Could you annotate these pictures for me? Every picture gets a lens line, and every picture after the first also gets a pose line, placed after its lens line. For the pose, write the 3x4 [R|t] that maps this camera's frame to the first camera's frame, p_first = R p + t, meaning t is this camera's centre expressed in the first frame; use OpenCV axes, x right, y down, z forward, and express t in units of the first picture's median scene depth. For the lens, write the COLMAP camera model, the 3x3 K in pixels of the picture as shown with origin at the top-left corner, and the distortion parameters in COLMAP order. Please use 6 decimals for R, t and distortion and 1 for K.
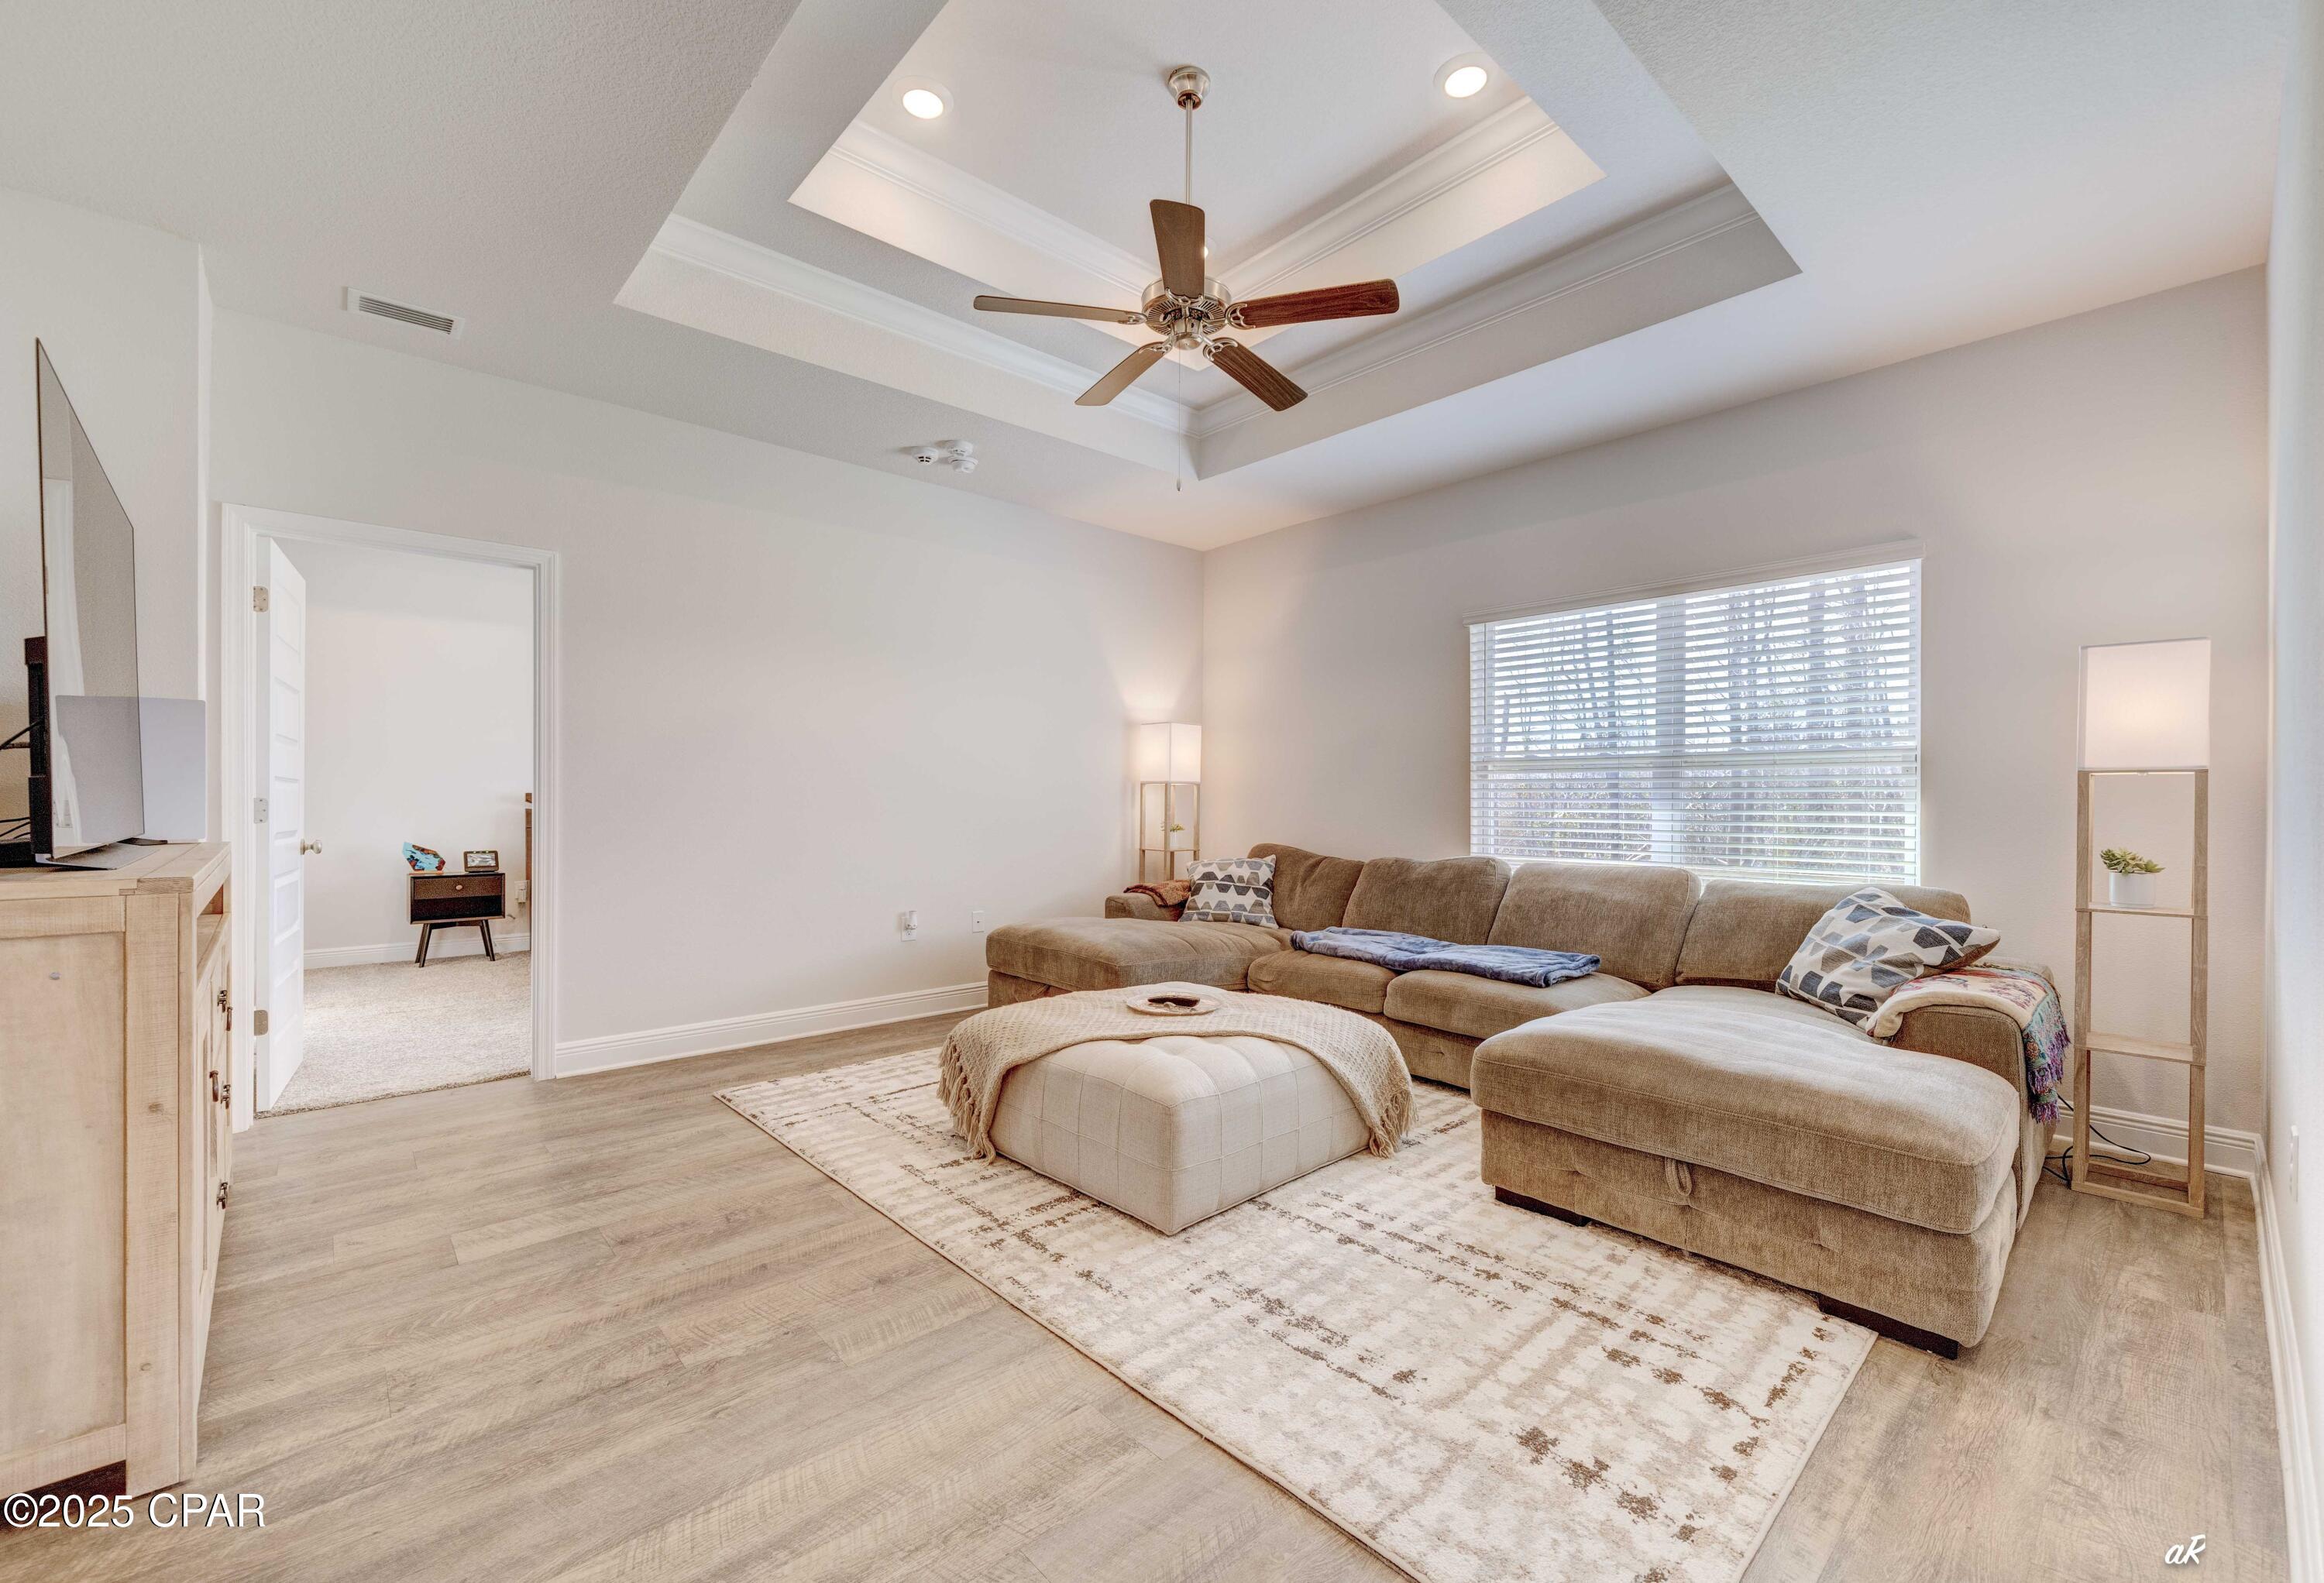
lens RADIAL K [[954.3, 0, 1159.4], [0, 954.3, 800.5], [0, 0, 1]] dist [-0.000341, 0.000066]
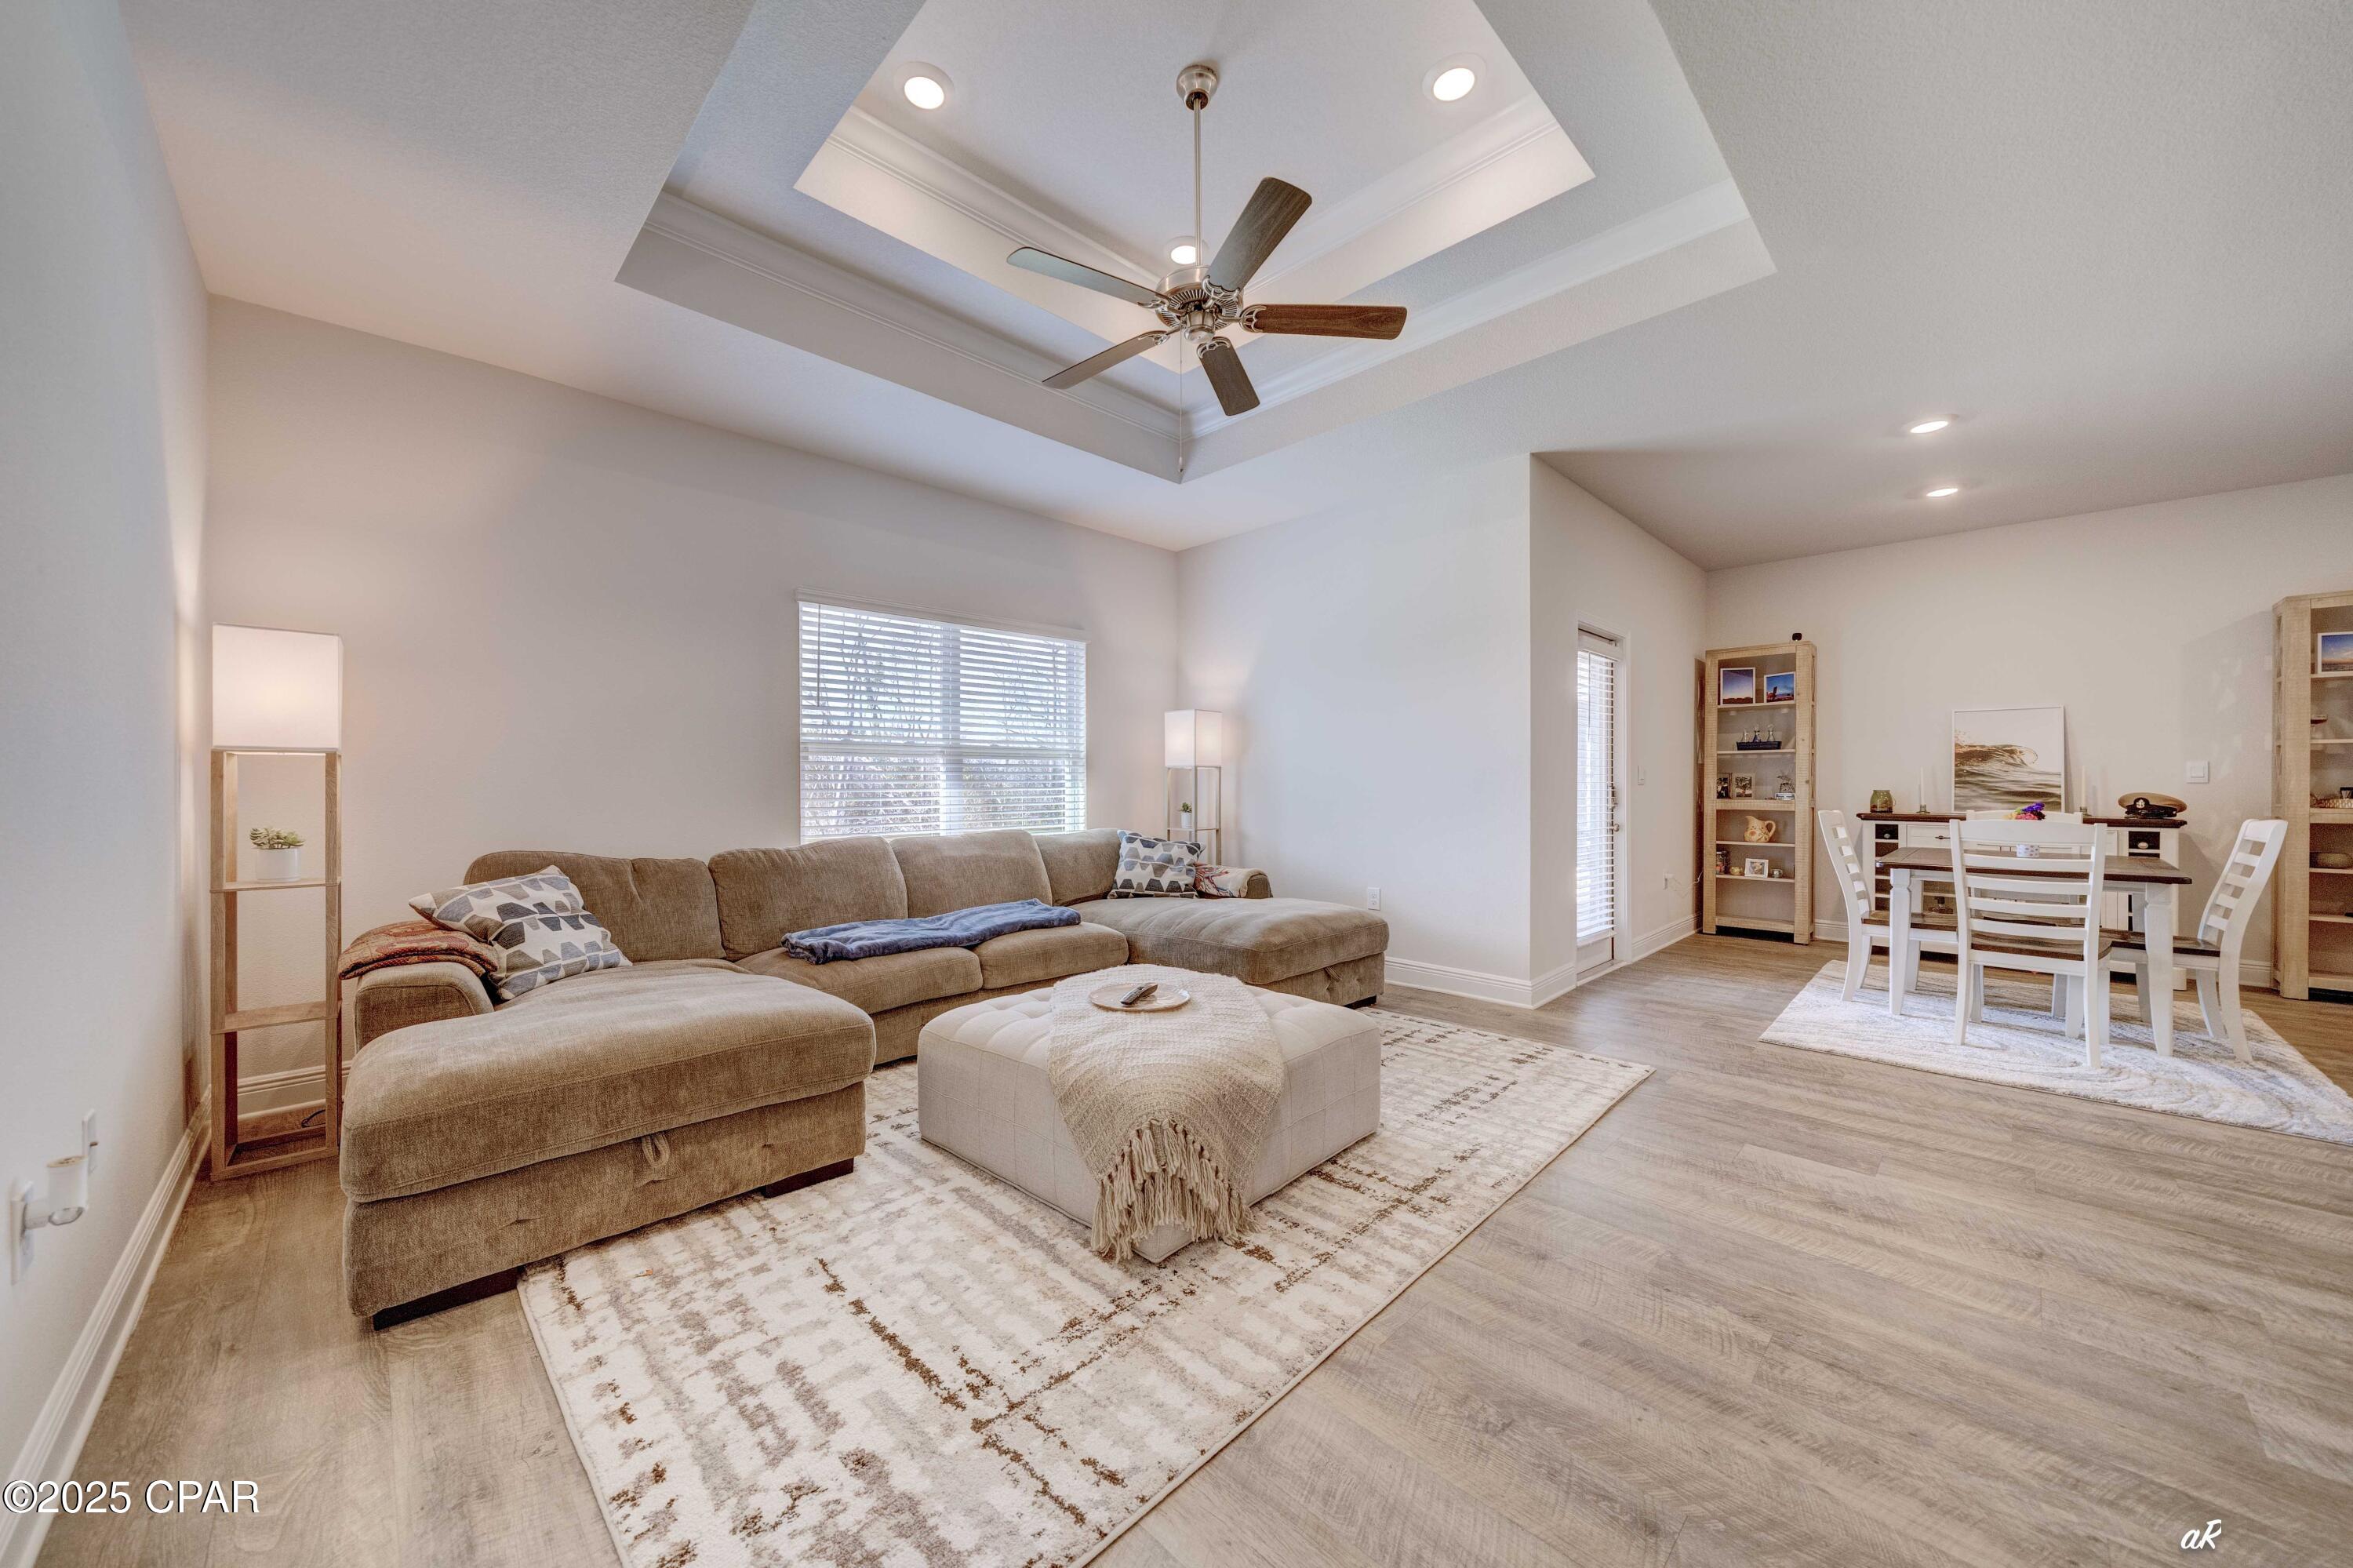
lens RADIAL K [[818.4, 0, 1180.8], [0, 818.4, 781.2], [0, 0, 1]] dist [-0.005382, 0.000215]
pose [[-0.042189, -0.006725, 0.999087, -1.007066], [0.006083, 0.999957, 0.006988, -0.010015], [-0.999091, 0.006373, -0.042146, 1.252544]]
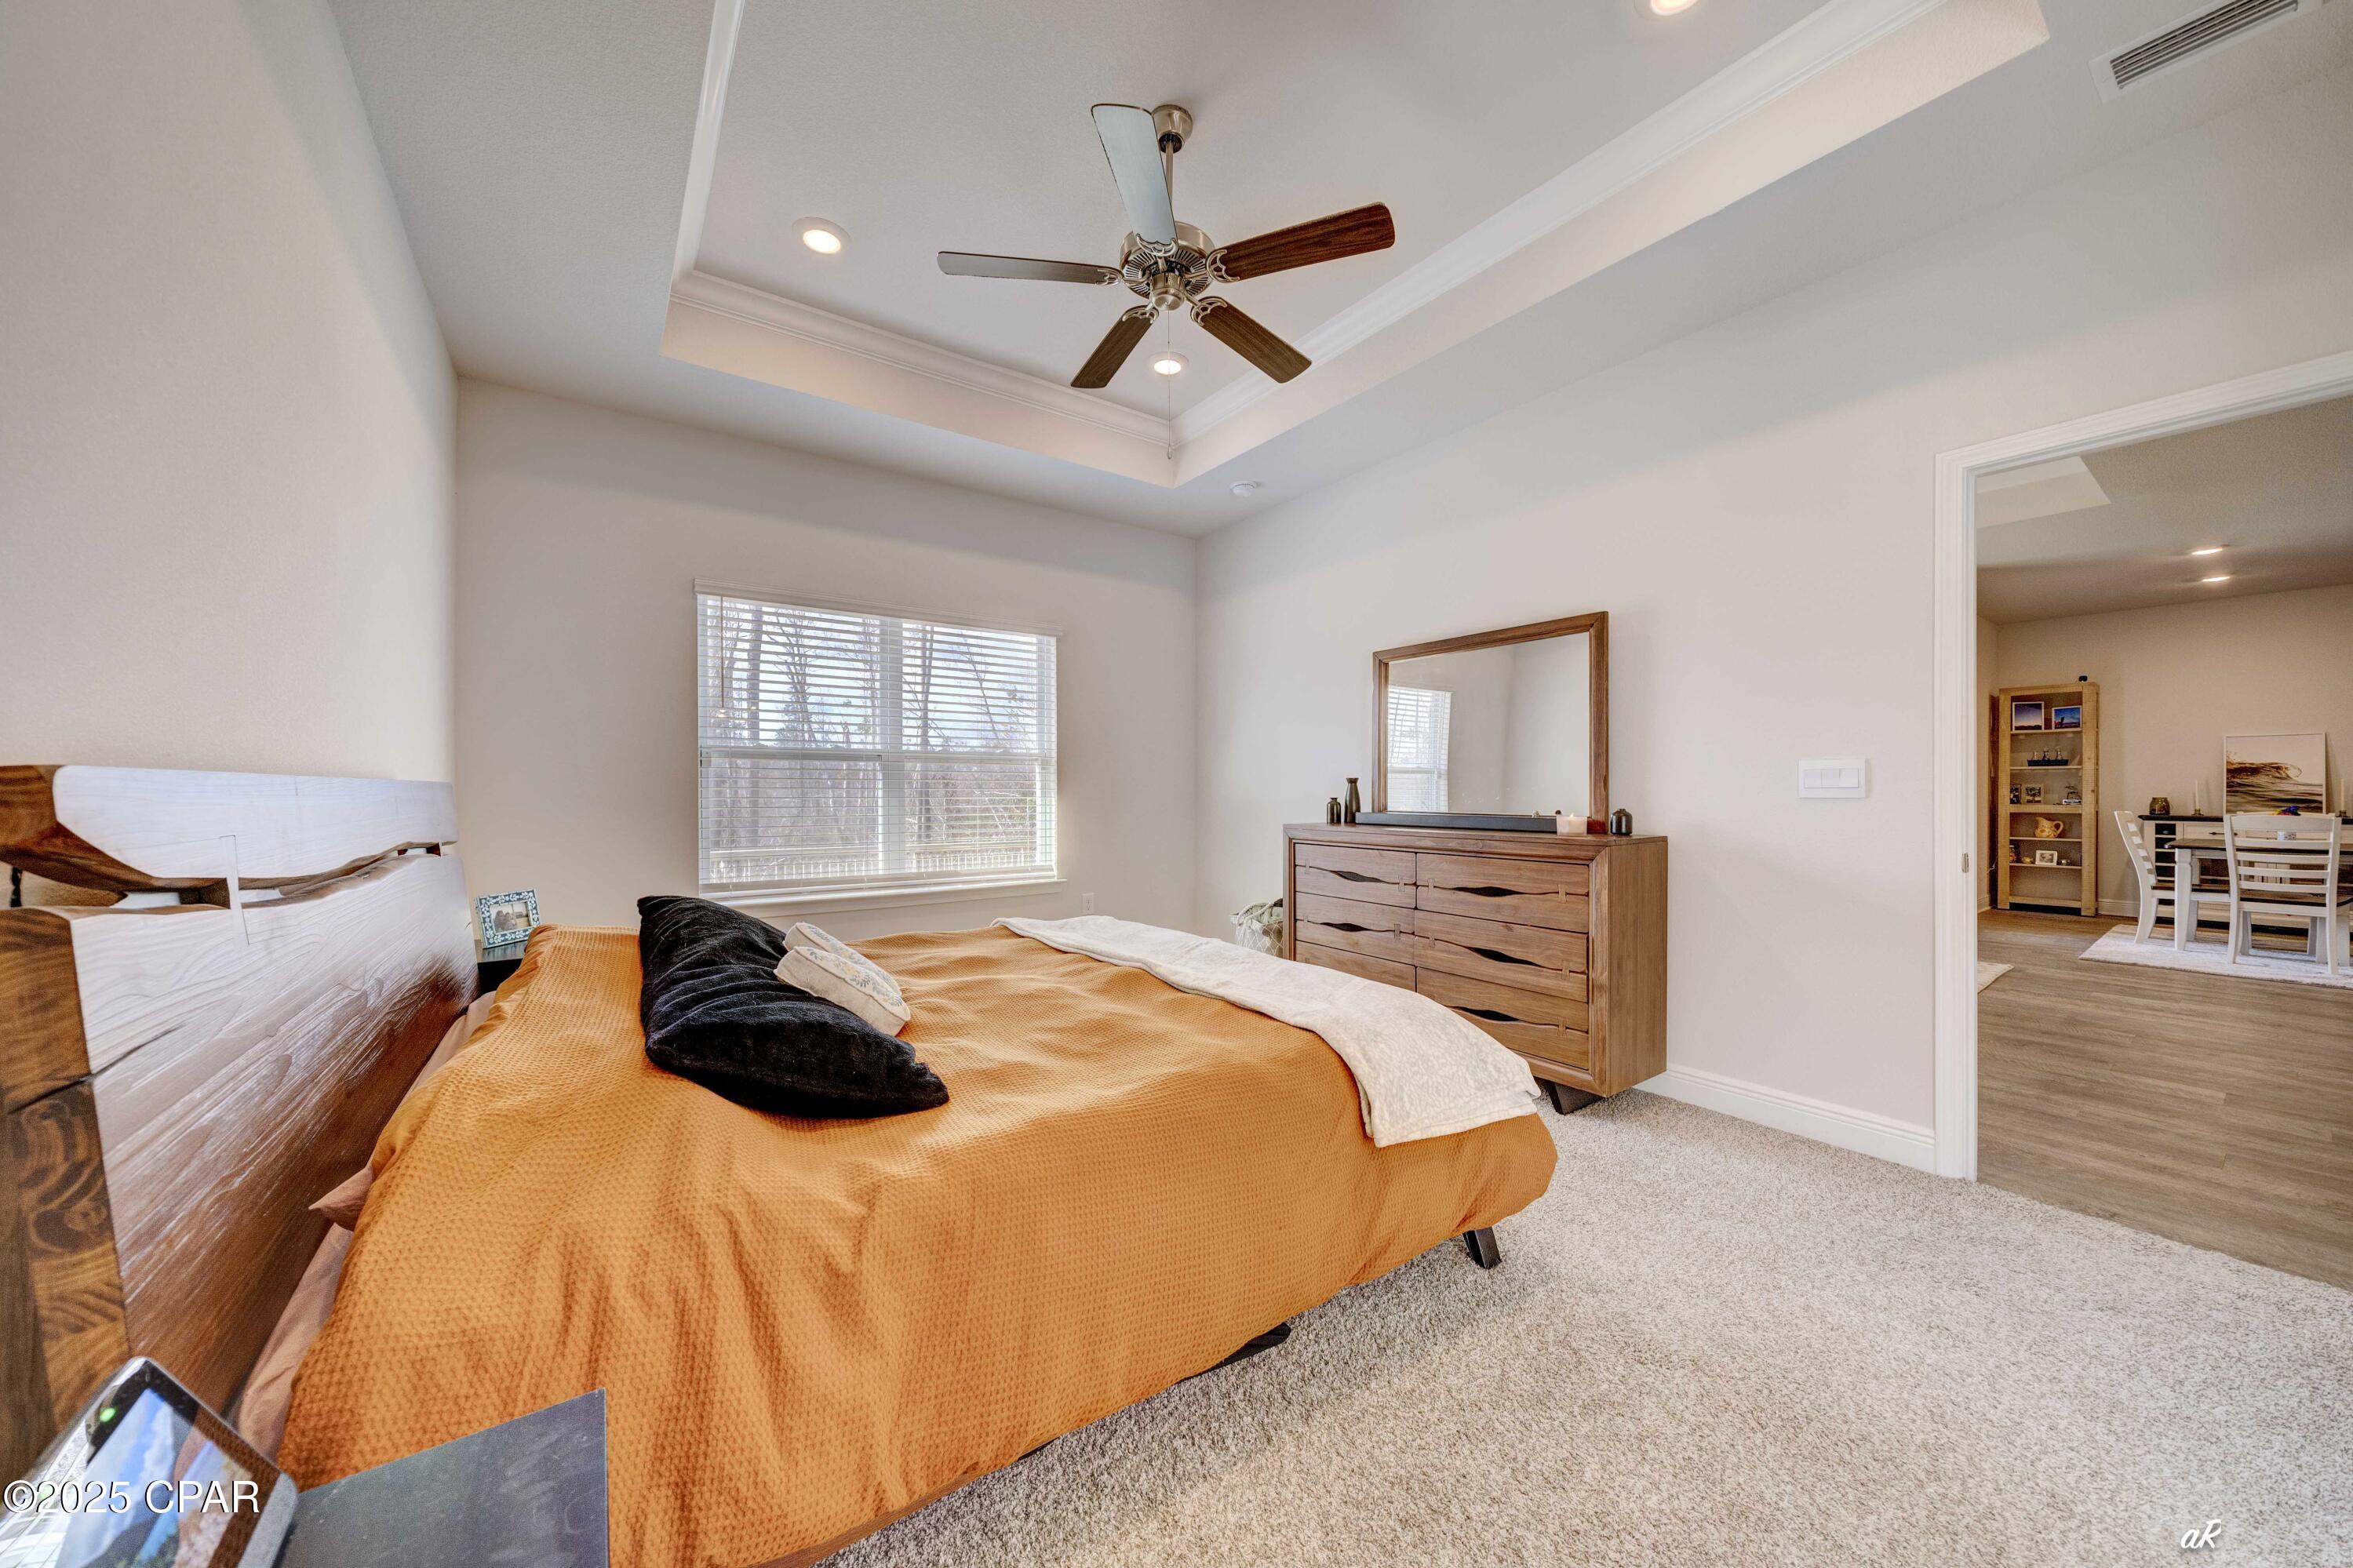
lens RADIAL K [[818.2, 0, 1188.0], [0, 818.2, 787.2], [0, 0, 1]] dist [-0.005382, 0.000215]
pose [[0.104131, 0.000374, 0.994563, -2.035126], [0.002382, 0.999997, -0.000626, -0.000747], [-0.994561, 0.002434, 0.104130, 2.321504]]
